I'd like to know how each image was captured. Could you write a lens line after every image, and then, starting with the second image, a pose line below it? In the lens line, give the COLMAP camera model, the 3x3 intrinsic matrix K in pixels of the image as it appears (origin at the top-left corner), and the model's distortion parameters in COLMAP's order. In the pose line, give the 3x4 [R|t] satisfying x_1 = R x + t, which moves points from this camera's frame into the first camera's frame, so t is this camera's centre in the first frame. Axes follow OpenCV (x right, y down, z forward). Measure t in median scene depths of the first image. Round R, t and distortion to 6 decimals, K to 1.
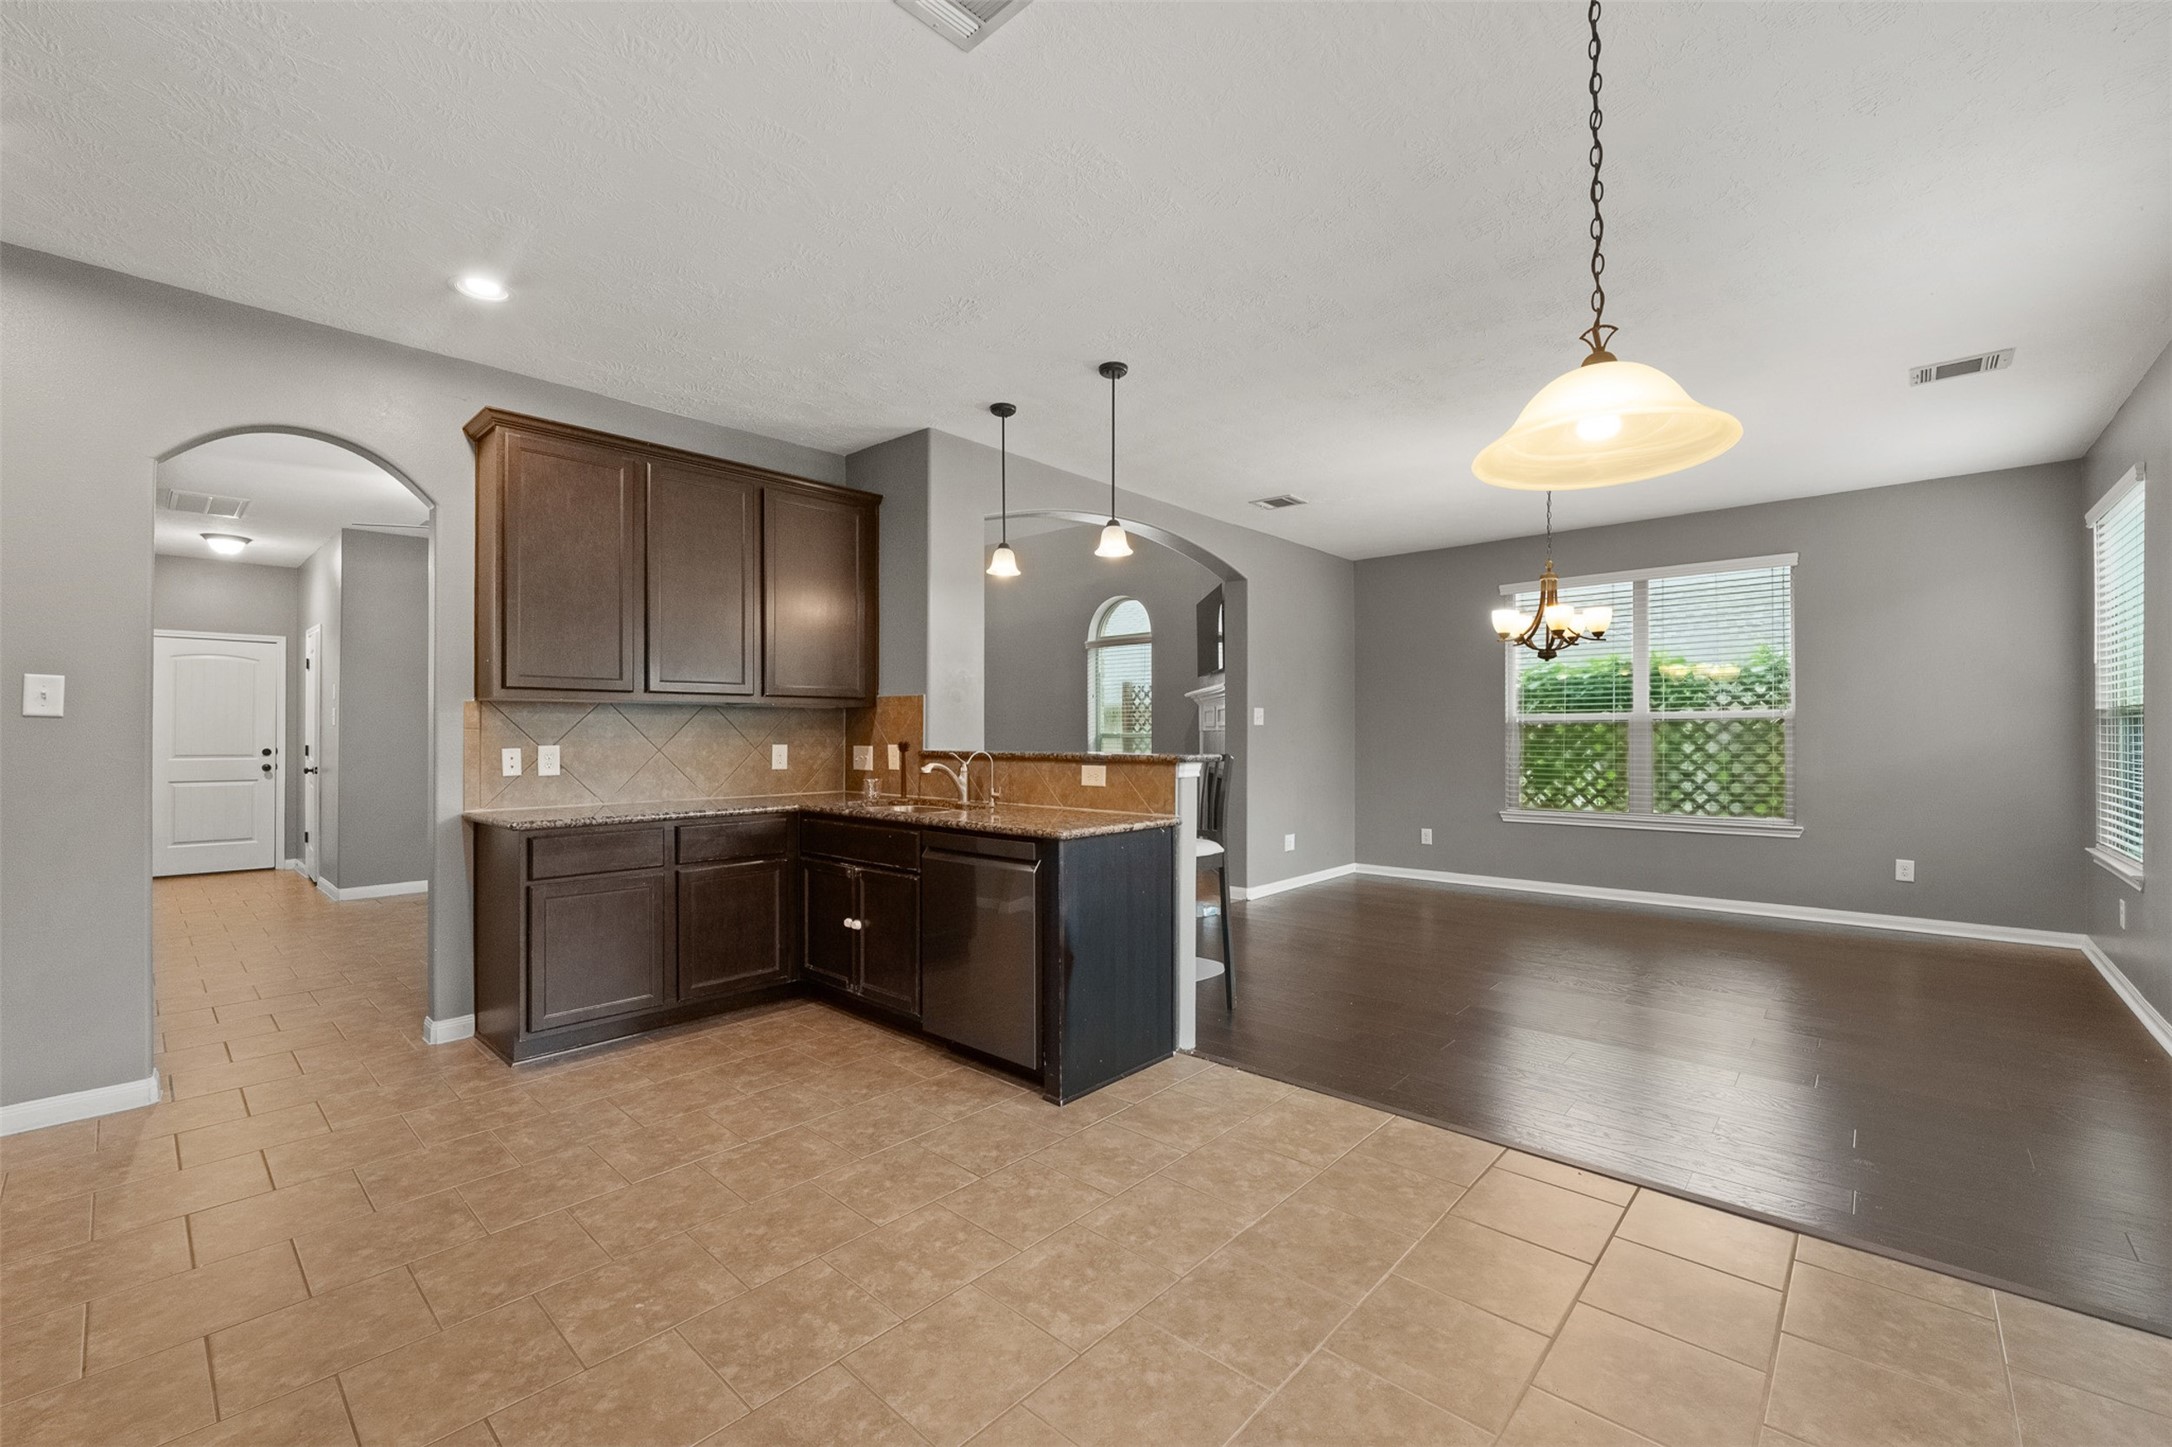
lens RADIAL K [[886.5, 0, 1083.2], [0, 886.5, 731.7], [0, 0, 1]] dist [-0.015429, 0.000093]
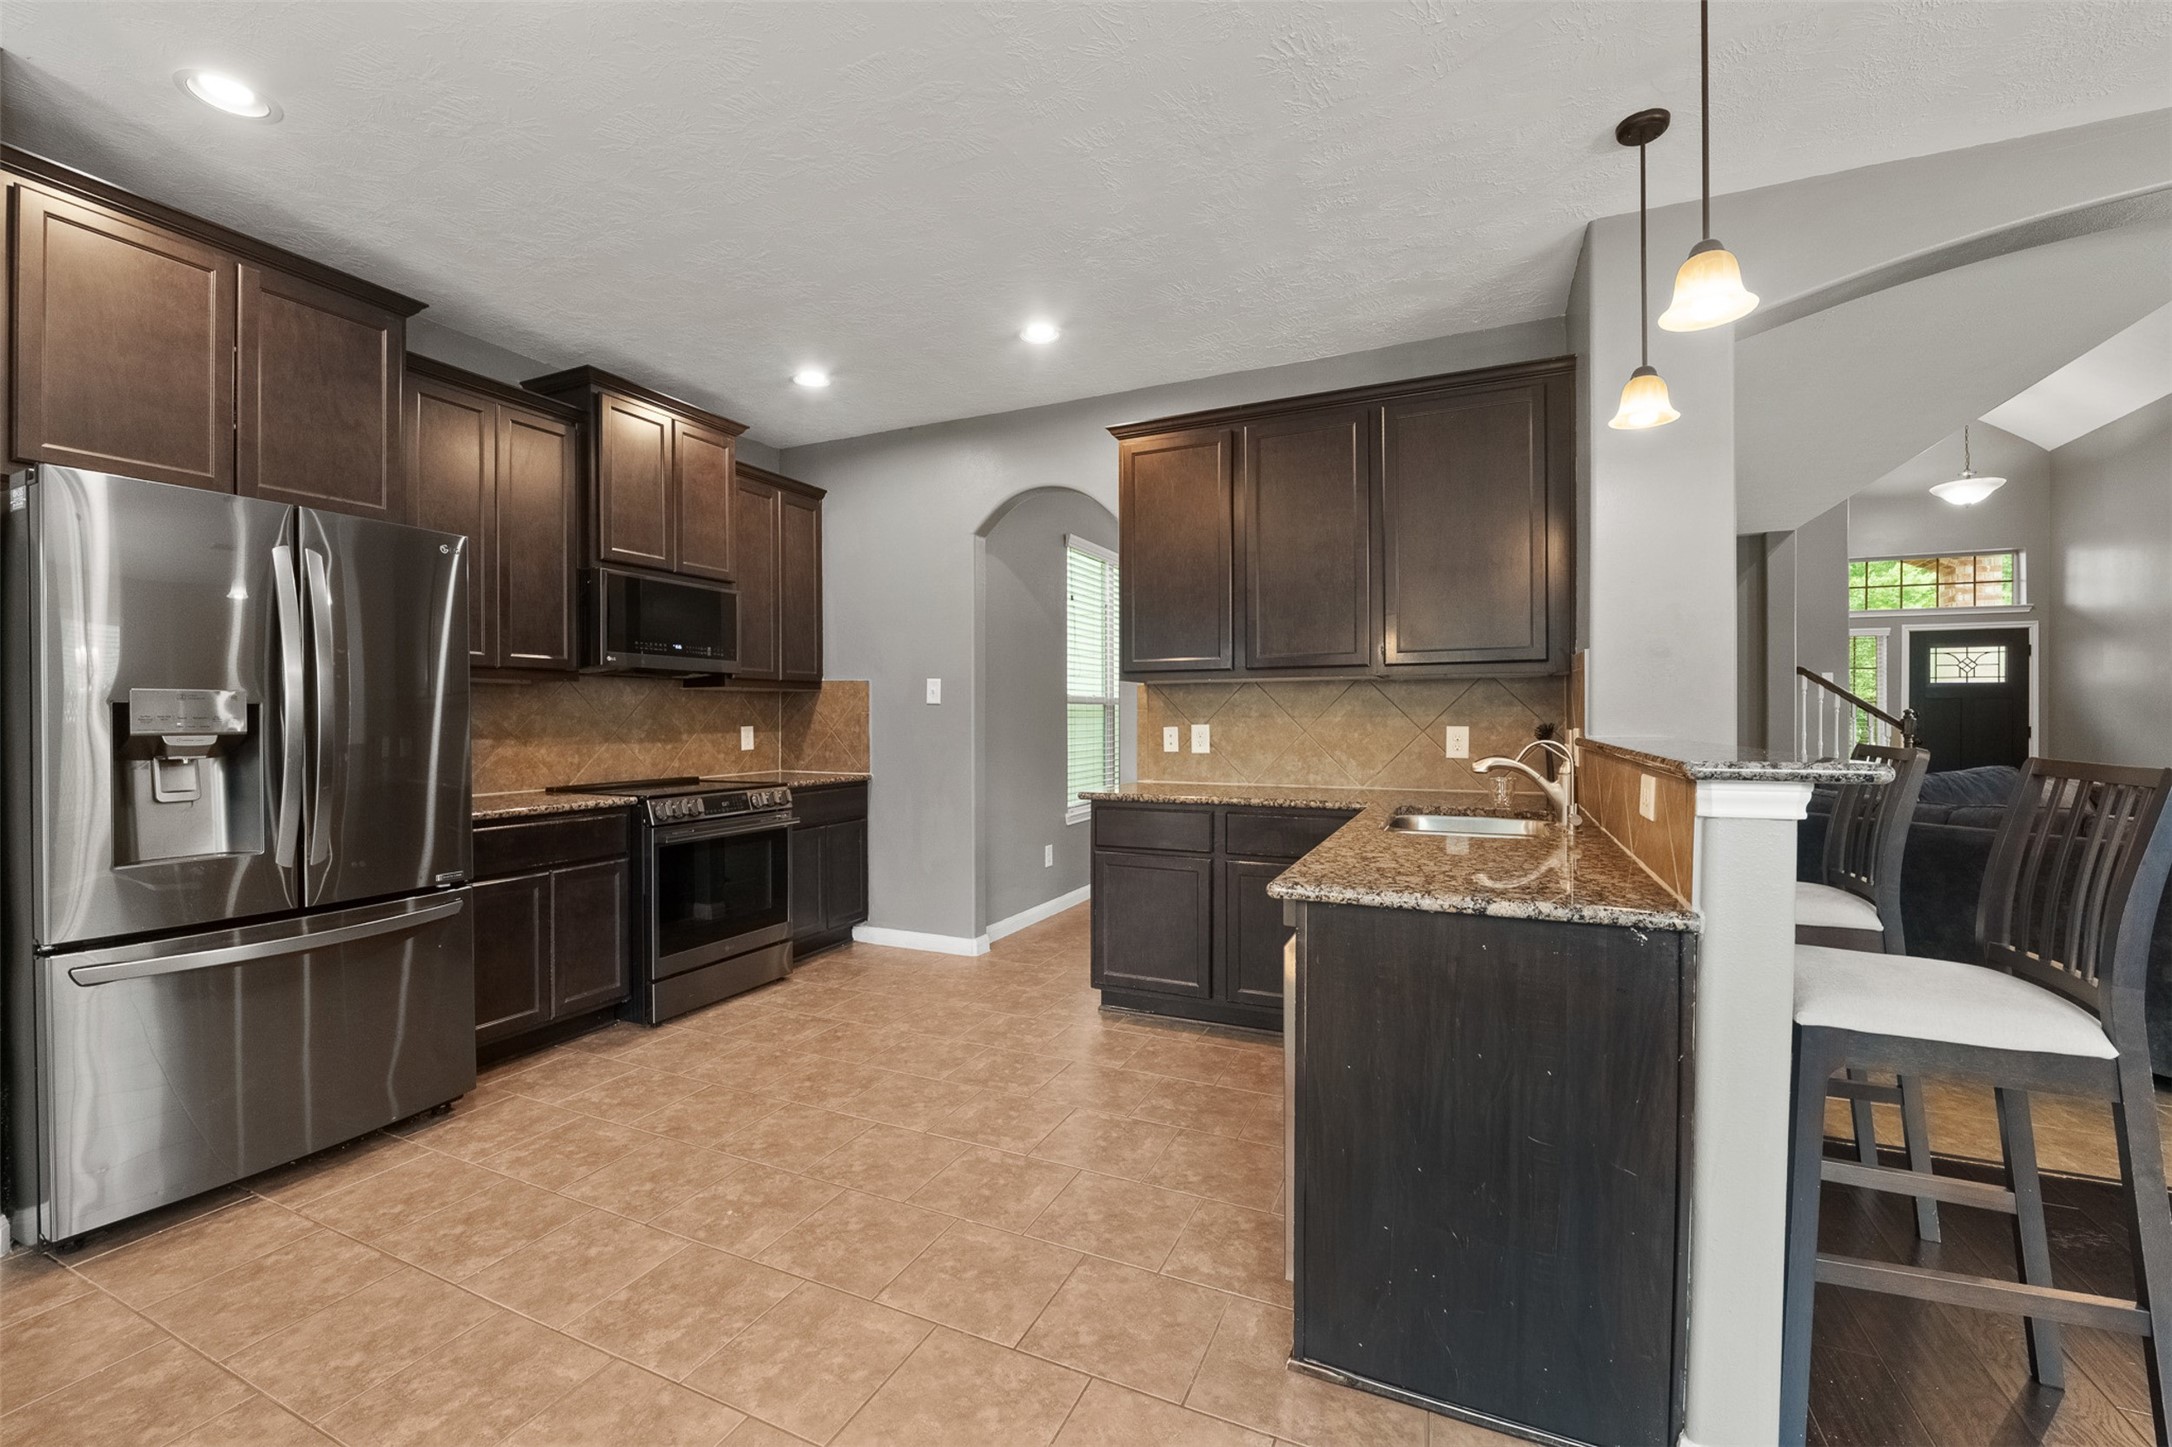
lens RADIAL K [[886.5, 0, 1079.3], [0, 886.5, 719.4], [0, 0, 1]] dist [-0.015429, 0.000093]
pose [[0.303377, 0.002573, -0.952867, 0.444973], [0.006069, 0.999971, 0.004633, 0.004299], [0.952851, -0.007189, 0.303353, 0.667546]]
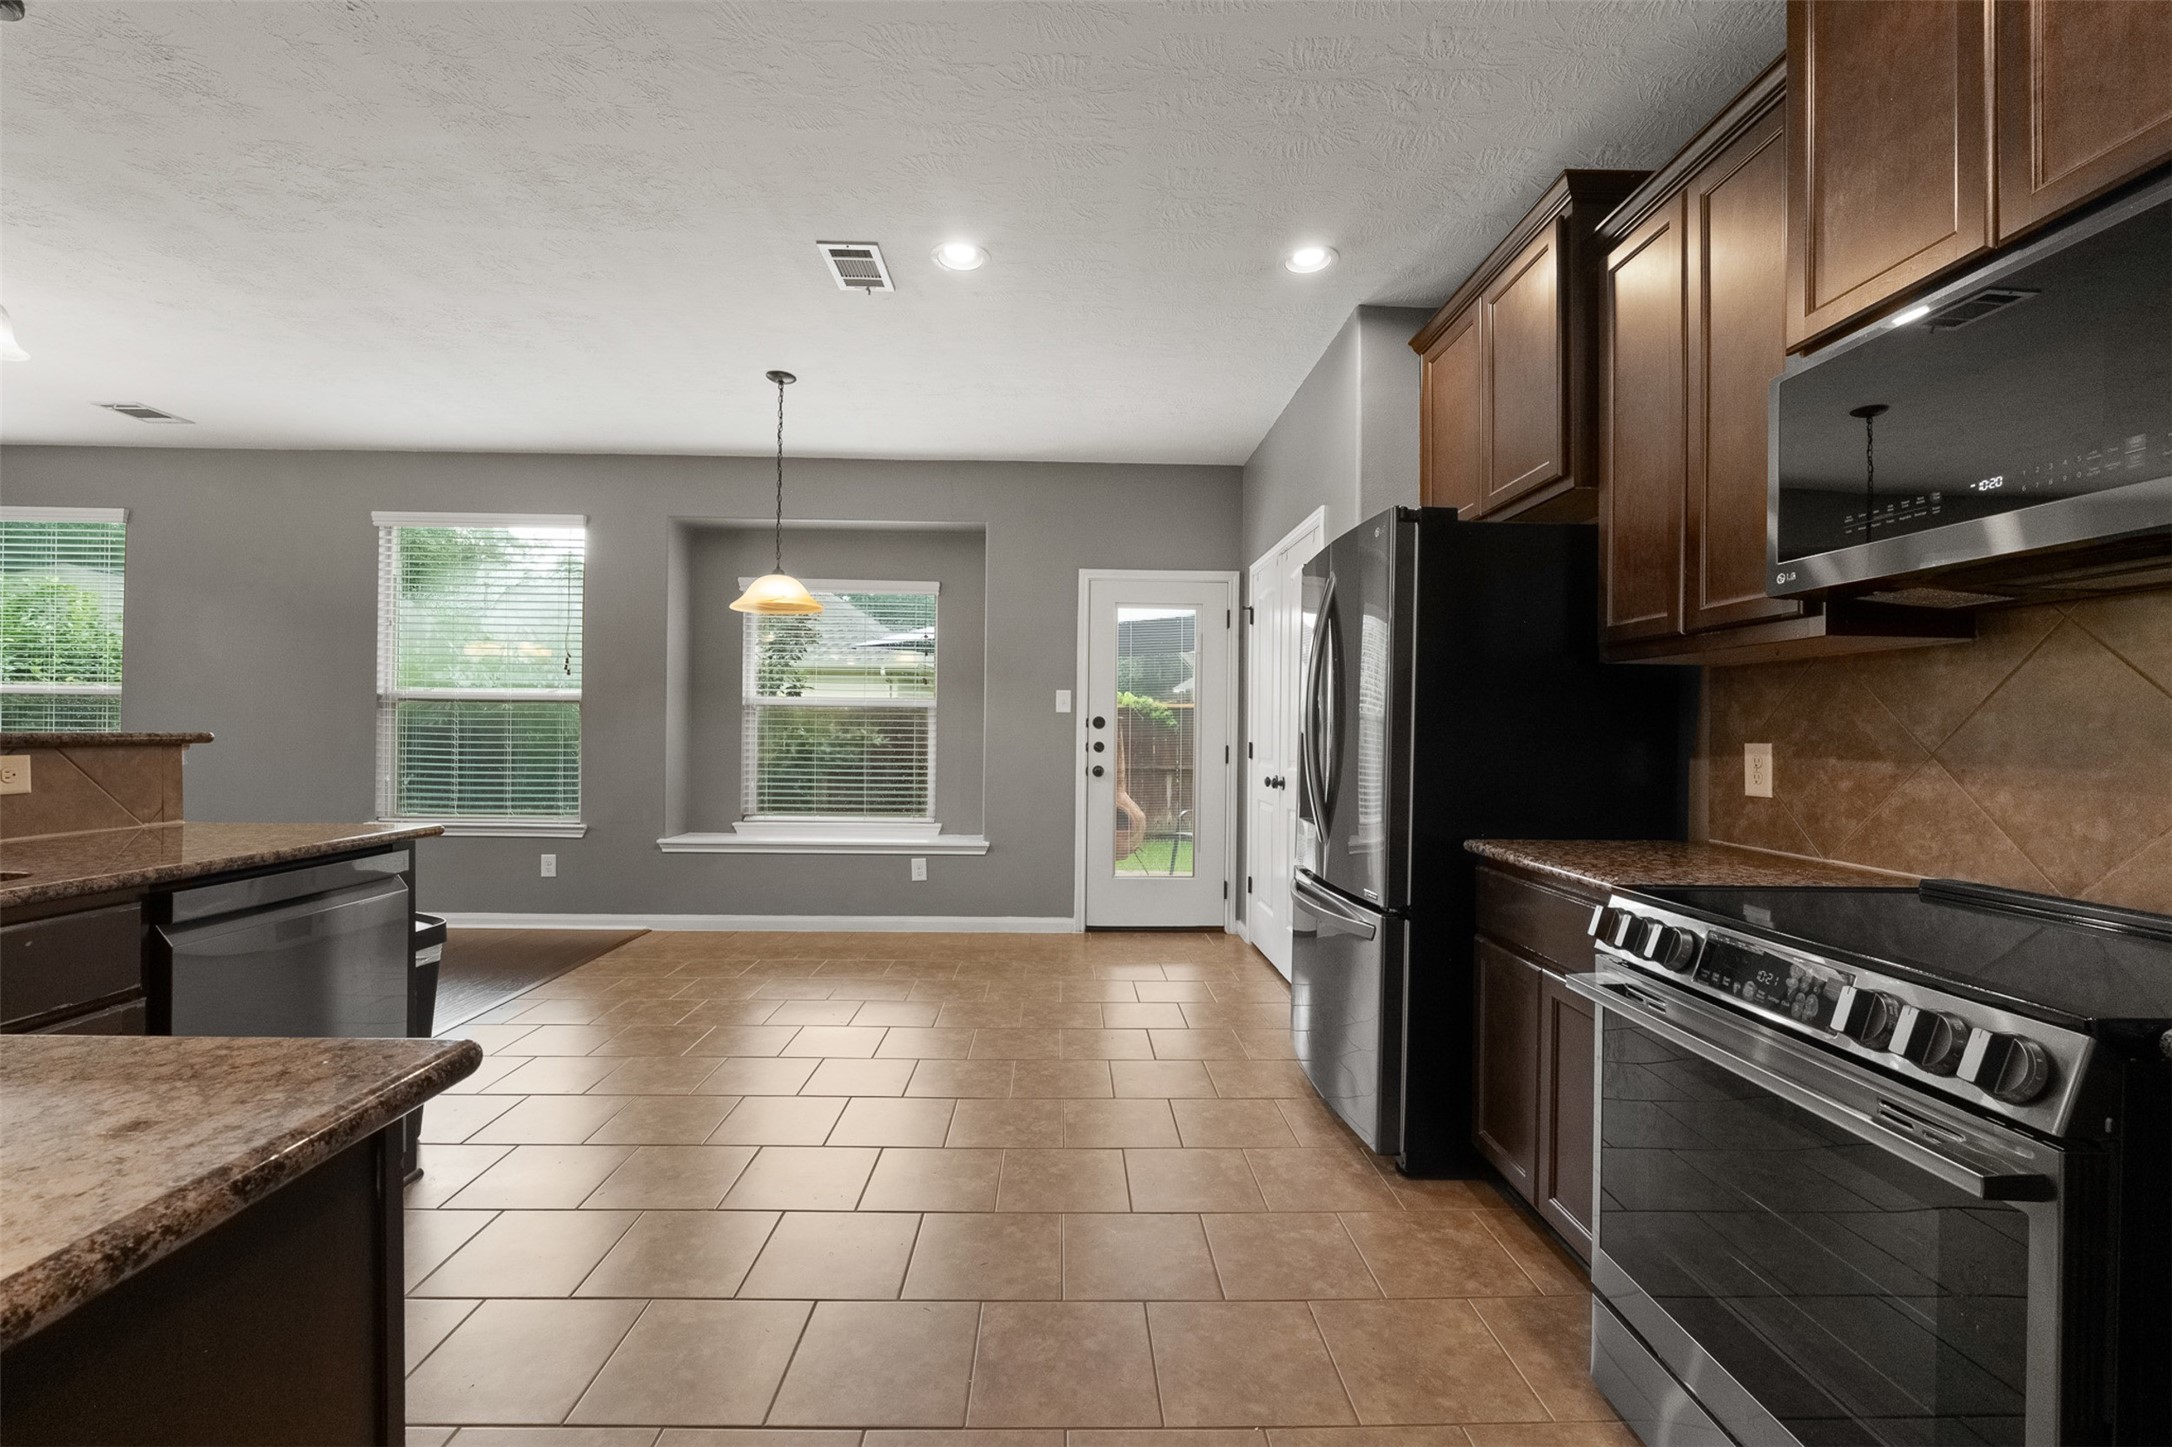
lens RADIAL K [[886.5, 0, 1081.6], [0, 886.5, 724.9], [0, 0, 1]] dist [-0.015429, 0.000093]
pose [[-0.690805, 0.005269, 0.723021, -0.938464], [-0.002000, 0.999956, -0.009198, 0.012889], [-0.723038, -0.007801, -0.690764, 1.062901]]
